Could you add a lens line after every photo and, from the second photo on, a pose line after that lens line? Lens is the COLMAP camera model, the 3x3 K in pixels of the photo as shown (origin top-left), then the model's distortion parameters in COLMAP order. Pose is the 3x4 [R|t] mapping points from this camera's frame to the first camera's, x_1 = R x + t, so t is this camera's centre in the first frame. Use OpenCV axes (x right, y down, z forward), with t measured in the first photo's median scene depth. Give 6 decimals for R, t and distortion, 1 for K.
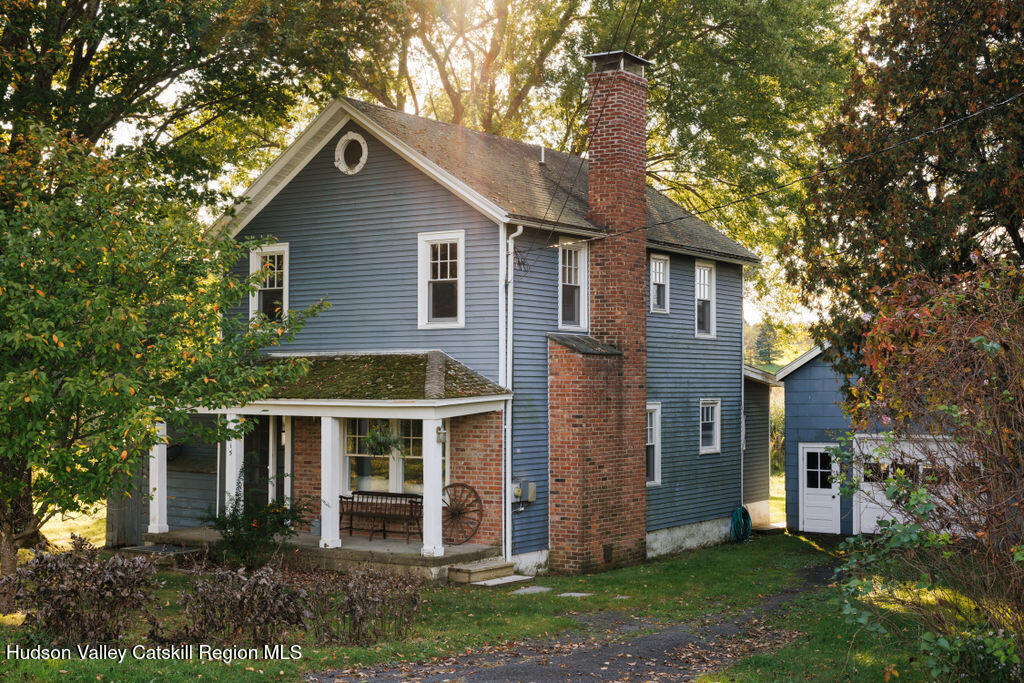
lens RADIAL K [[1428.6, 0, 512.0], [0, 1428.6, 341.5], [0, 0, 1]] dist [-0.001583, -0.003535]
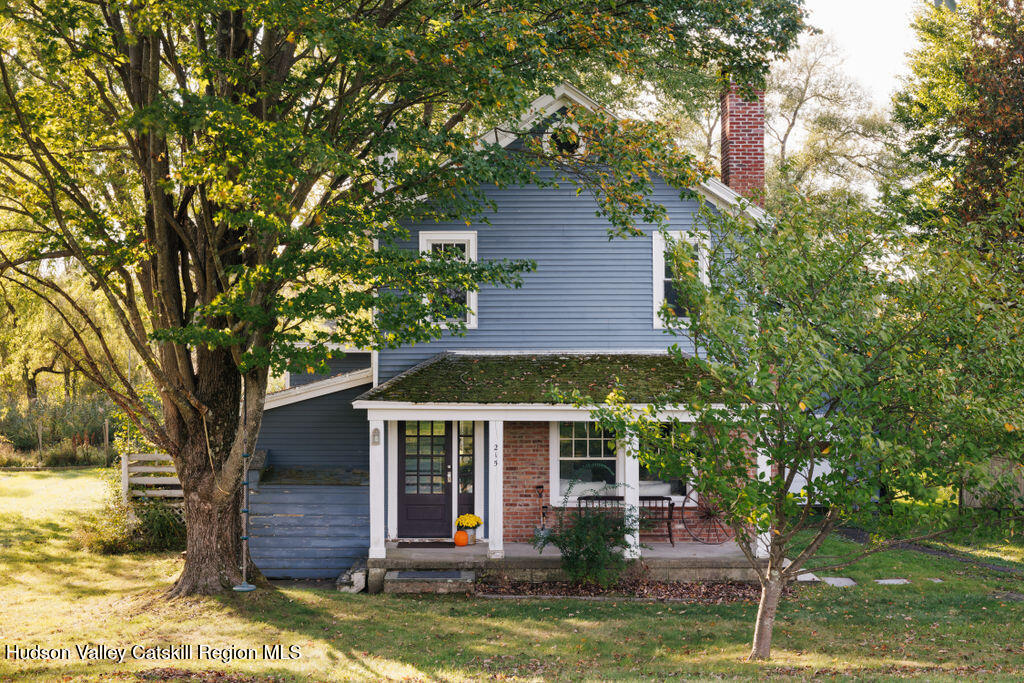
lens RADIAL K [[1428.6, 0, 512.0], [0, 1428.6, 341.5], [0, 0, 1]] dist [-0.001583, -0.003535]
pose [[0.862916, 0.012831, 0.505184, -0.600929], [-0.015070, 0.999886, 0.000346, 0.001218], [-0.505122, -0.007911, 0.863012, 0.196162]]
